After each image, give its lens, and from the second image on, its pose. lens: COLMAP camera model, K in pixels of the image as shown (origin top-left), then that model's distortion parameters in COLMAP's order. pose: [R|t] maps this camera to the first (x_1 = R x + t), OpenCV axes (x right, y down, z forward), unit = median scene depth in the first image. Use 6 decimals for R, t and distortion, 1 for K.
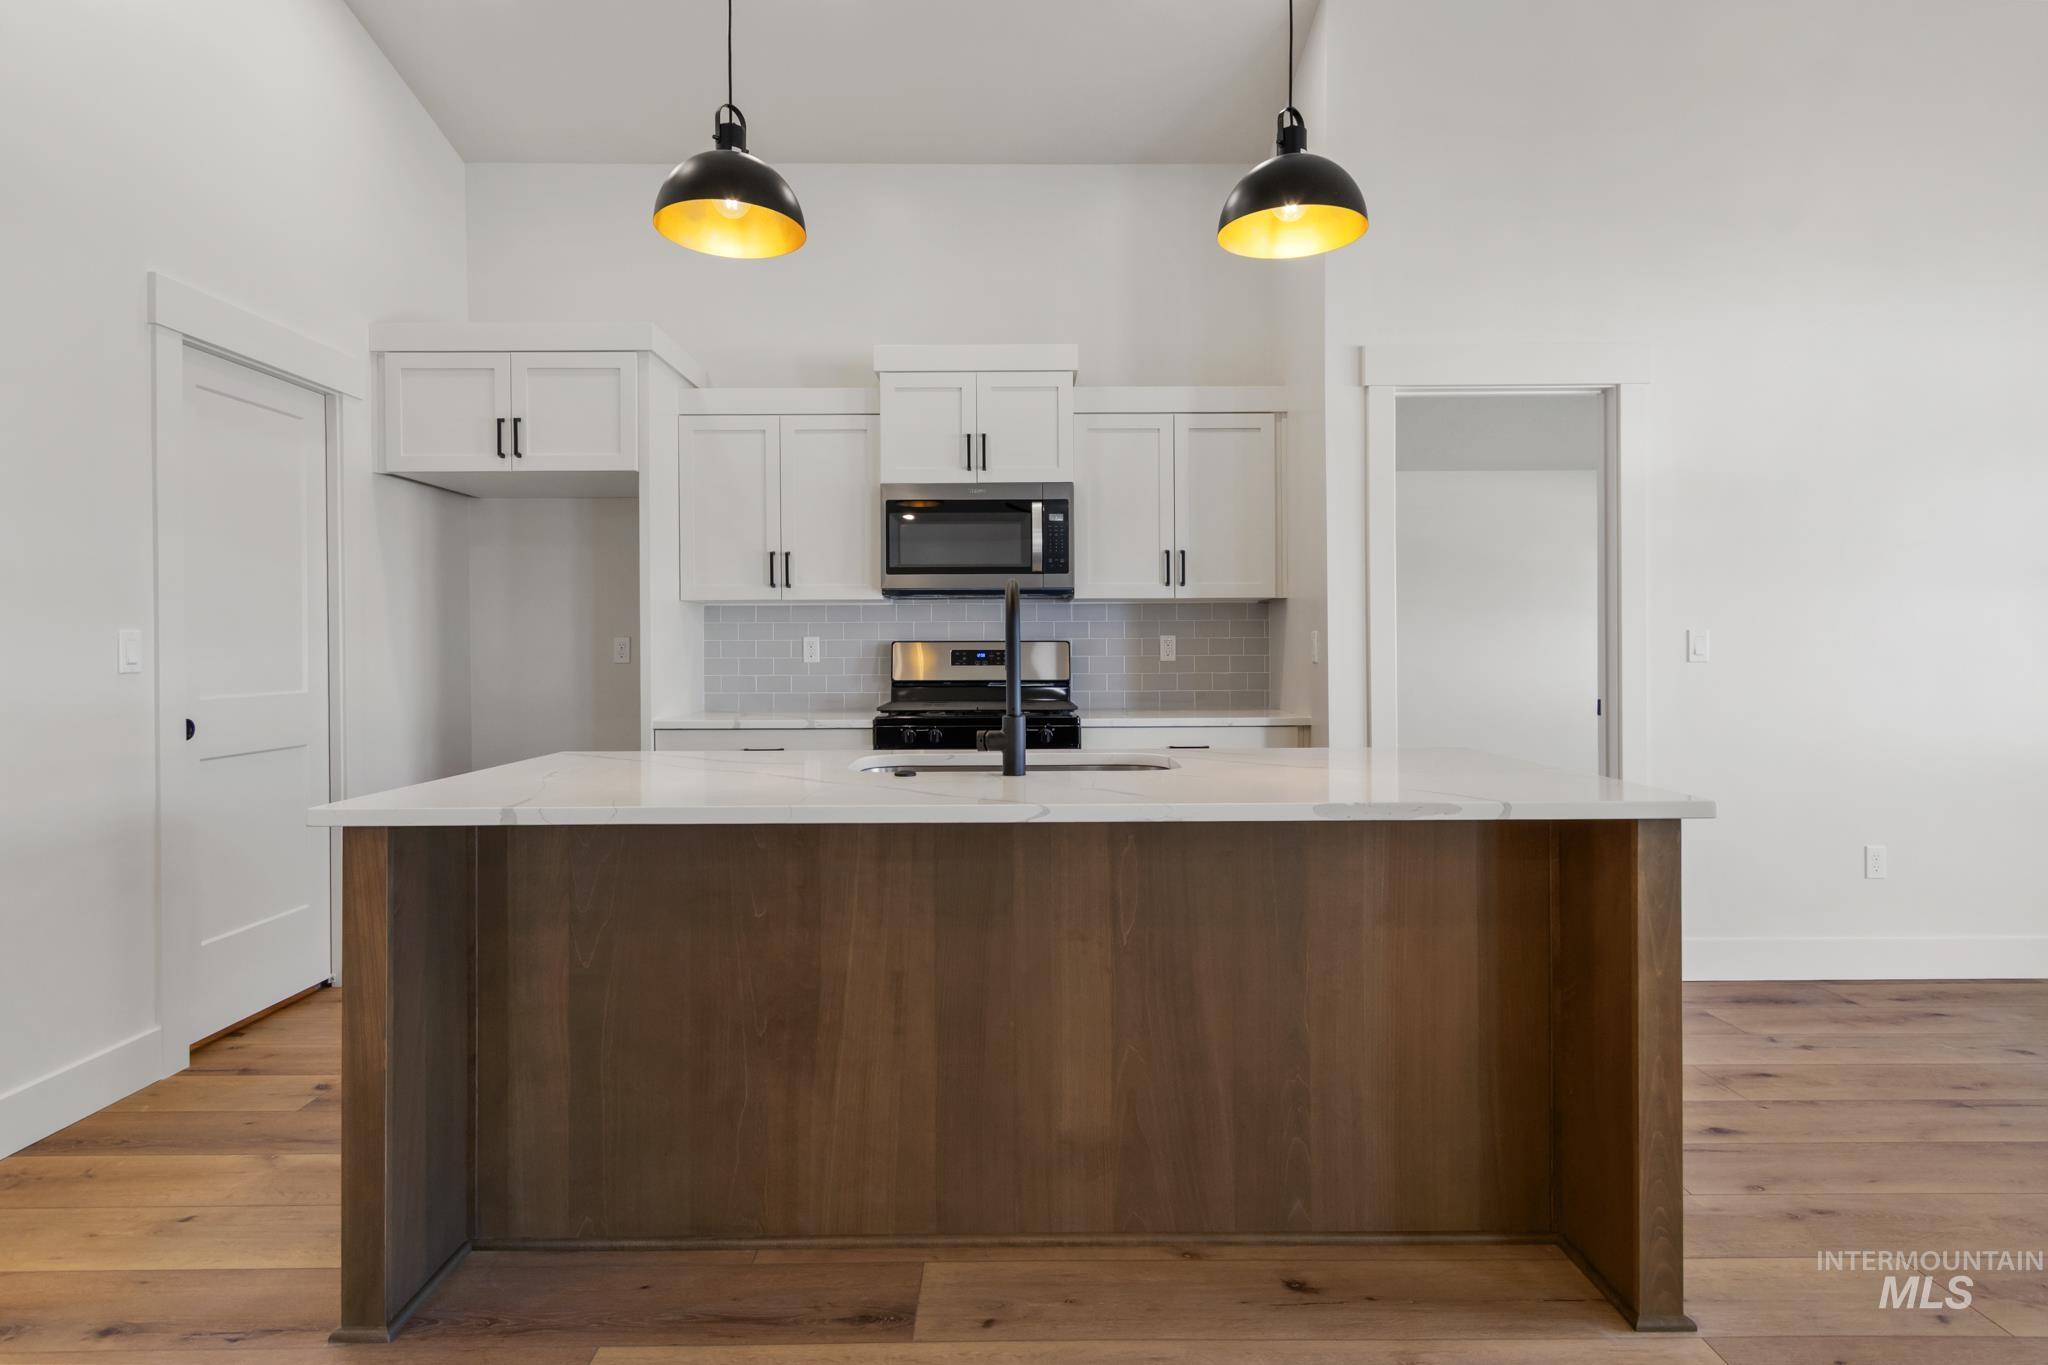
lens RADIAL K [[1051.1, 0, 1026.0], [0, 1051.1, 649.5], [0, 0, 1]] dist [0.002695, 0.000726]
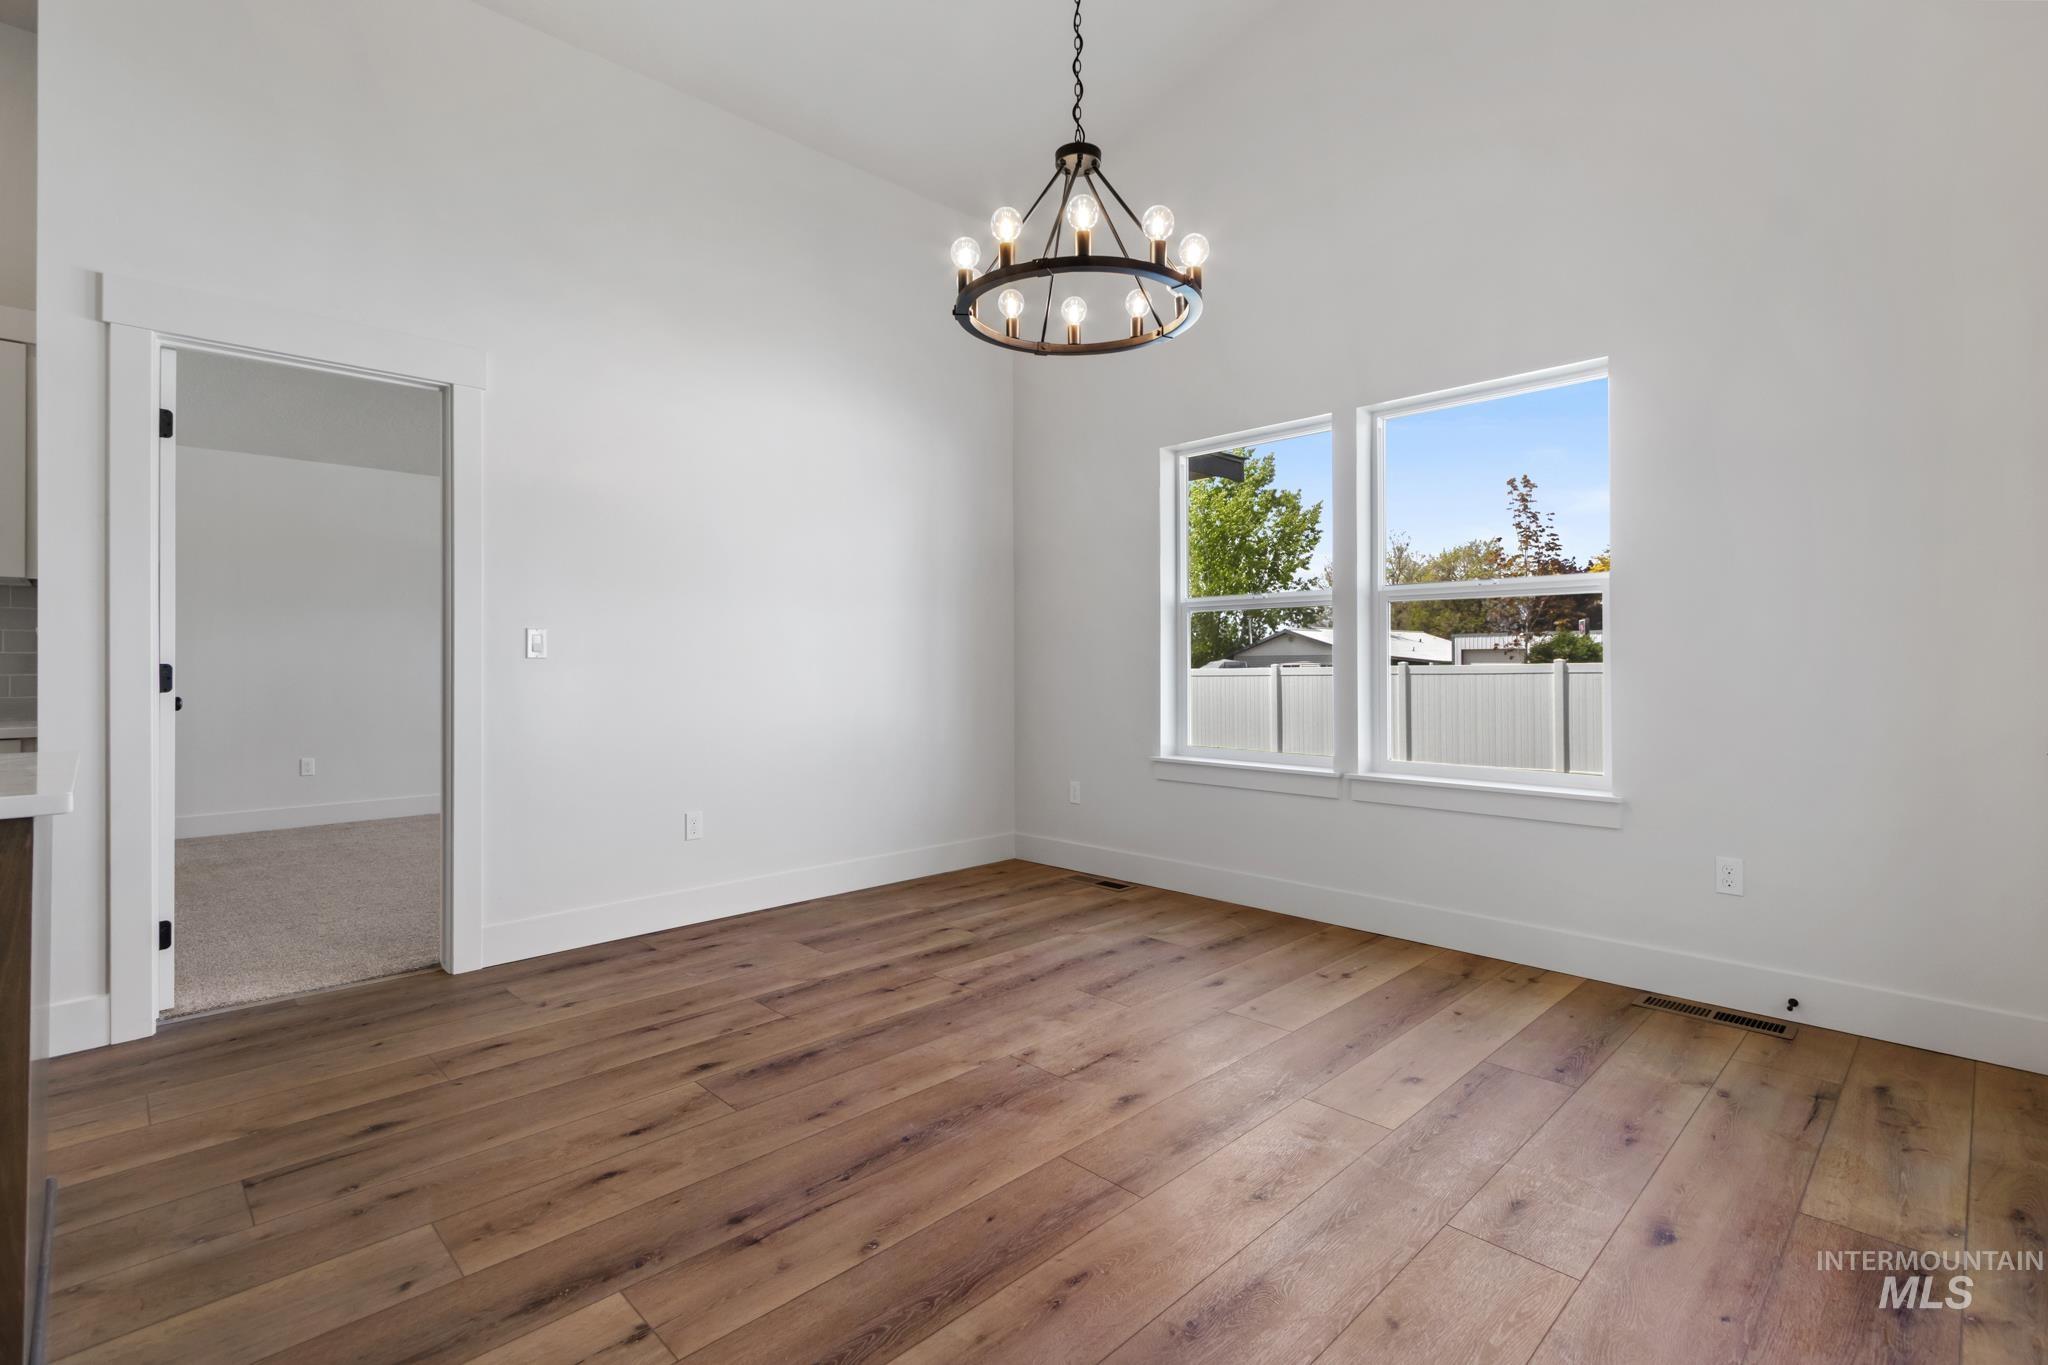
lens RADIAL K [[941.2, 0, 1012.0], [0, 941.2, 652.3], [0, 0, 1]] dist [0.001456, -0.000555]
pose [[0.724858, 0.010714, 0.688815, 0.311746], [0.001799, 0.999846, -0.017445, 0.022665], [-0.688896, 0.013884, 0.724727, -0.026330]]
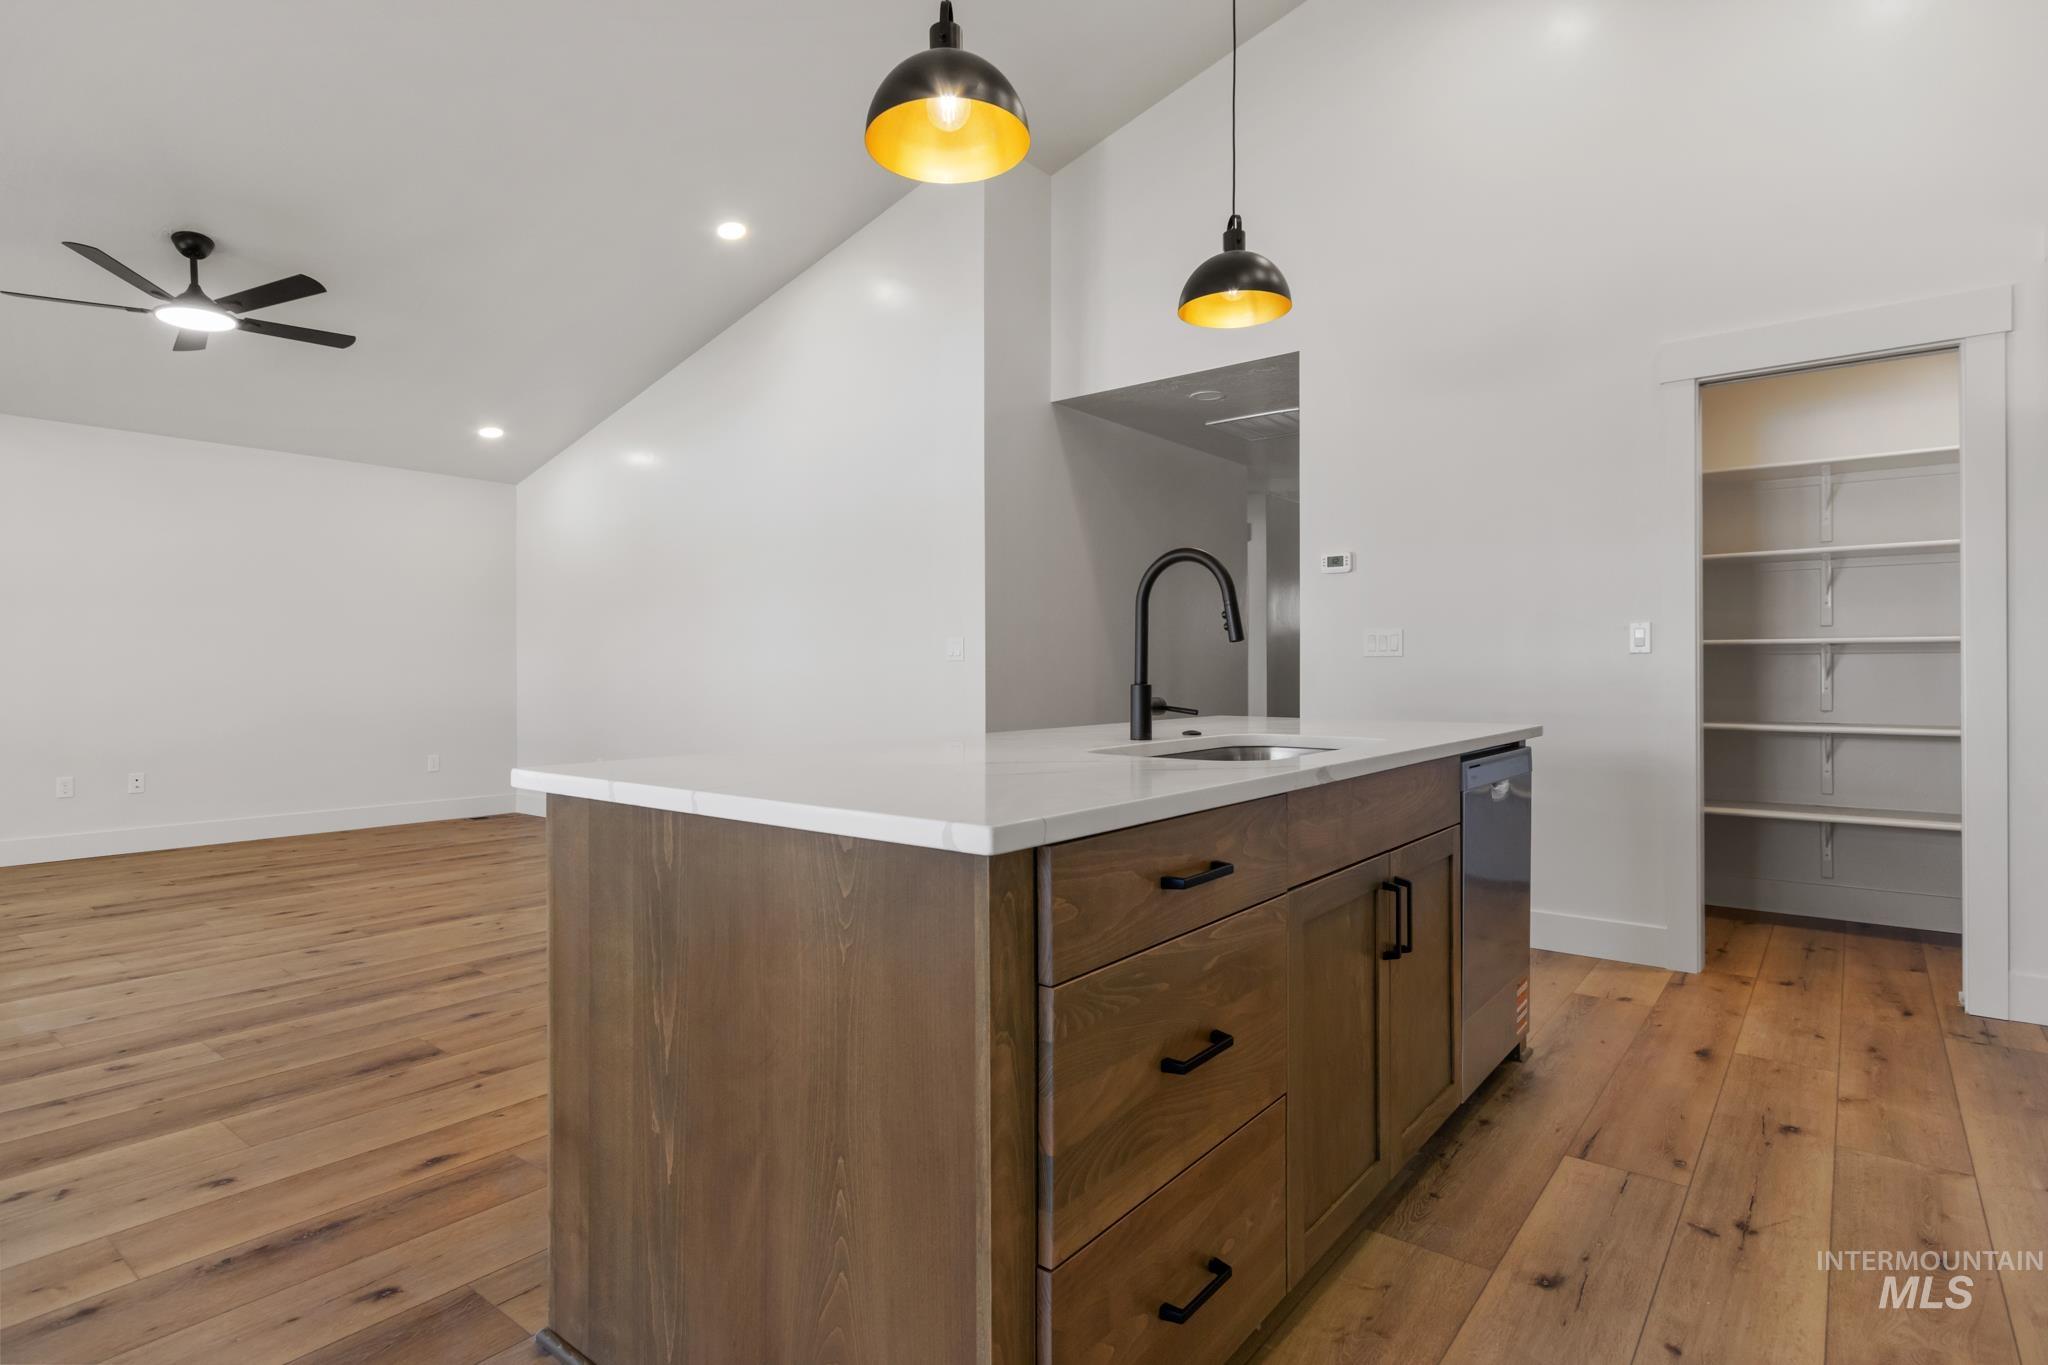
lens RADIAL K [[1052.9, 0, 1022.5], [0, 1052.9, 670.0], [0, 0, 1]] dist [0.004530, 0.000500]
pose [[-0.627819, 0.005958, -0.778336, 0.503231], [0.003740, 0.999982, 0.004638, 0.024760], [0.778350, 0.000001, -0.627831, 0.890741]]
